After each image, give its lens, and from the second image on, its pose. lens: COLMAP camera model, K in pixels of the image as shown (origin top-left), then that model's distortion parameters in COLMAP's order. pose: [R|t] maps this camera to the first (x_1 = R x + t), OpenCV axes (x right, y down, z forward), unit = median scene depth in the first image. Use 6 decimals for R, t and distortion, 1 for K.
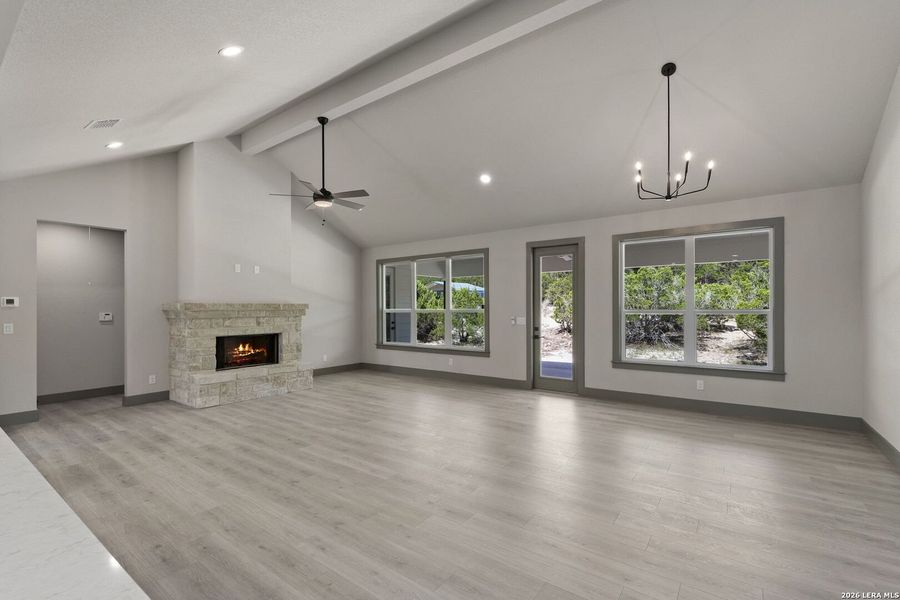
lens RADIAL K [[402.1, 0, 450.8], [0, 402.1, 310.5], [0, 0, 1]] dist [-0.001722, 0.000037]
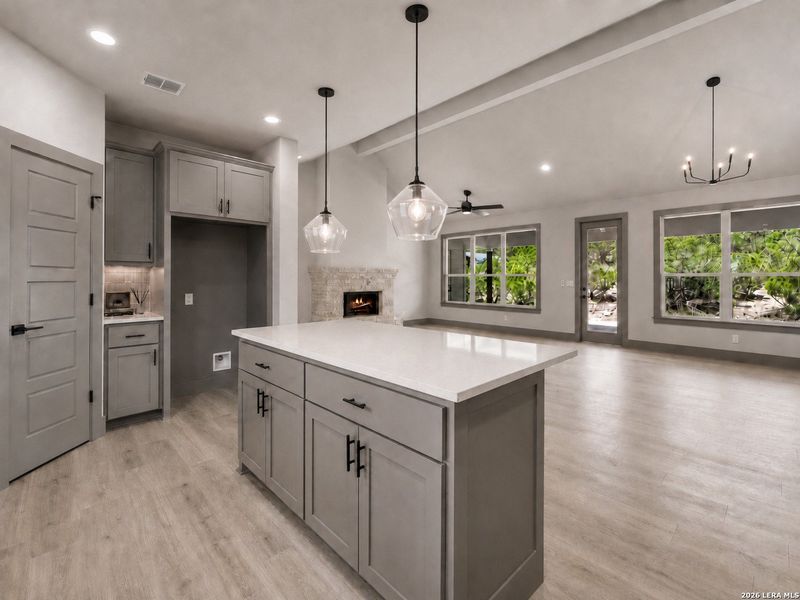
lens RADIAL K [[390.0, 0, 402.6], [0, 390.0, 277.4], [0, 0, 1]] dist [0.000725, -0.000073]
pose [[0.992012, 0.002365, -0.126119, -0.206240], [-0.003643, 0.999944, -0.009906, 0.025133], [0.126089, 0.010286, 0.991966, -0.255026]]
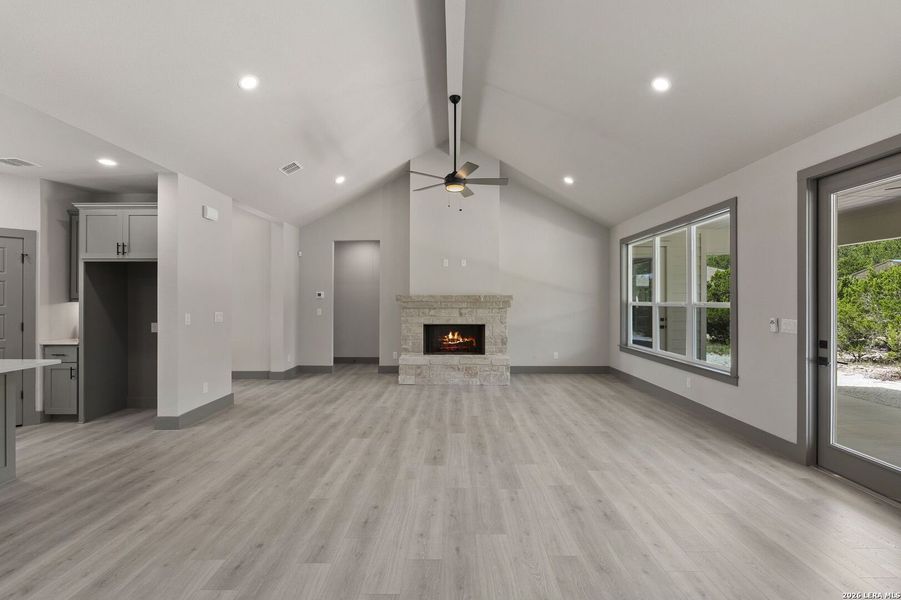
lens RADIAL K [[398.5, 0, 452.4], [0, 398.5, 302.2], [0, 0, 1]] dist [-0.004078, -0.000001]
pose [[0.589414, 0.008679, -0.807785, 0.348507], [-0.008443, 0.999954, 0.004584, -0.003569], [0.807787, 0.004118, 0.589460, 0.367123]]
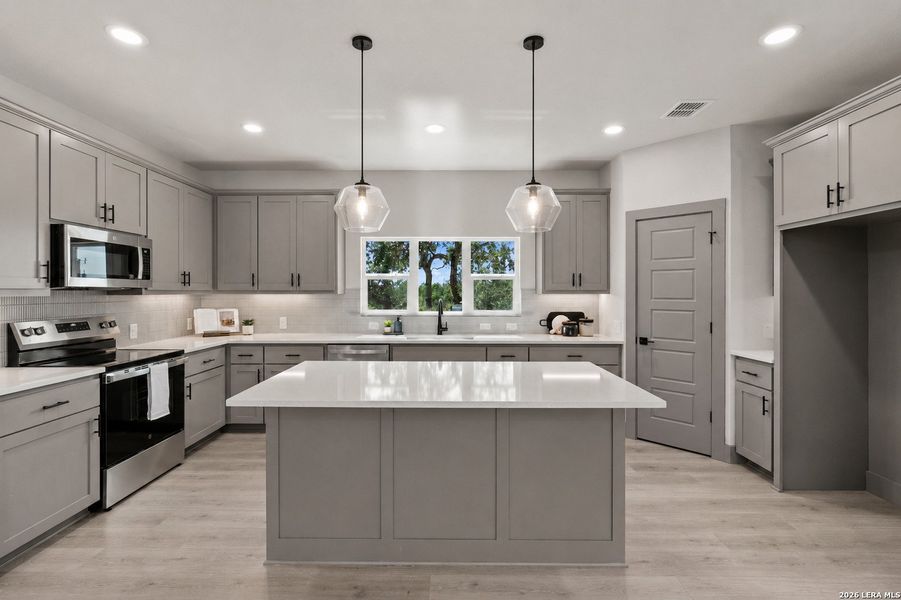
lens RADIAL K [[410.8, 0, 447.1], [0, 410.8, 291.6], [0, 0, 1]] dist [0.001261, 0.000435]
pose [[-0.815931, 0.006782, -0.578109, -0.034696], [0.001300, 0.999950, 0.009896, -0.004976], [0.578147, 0.007323, -0.815899, 0.409611]]
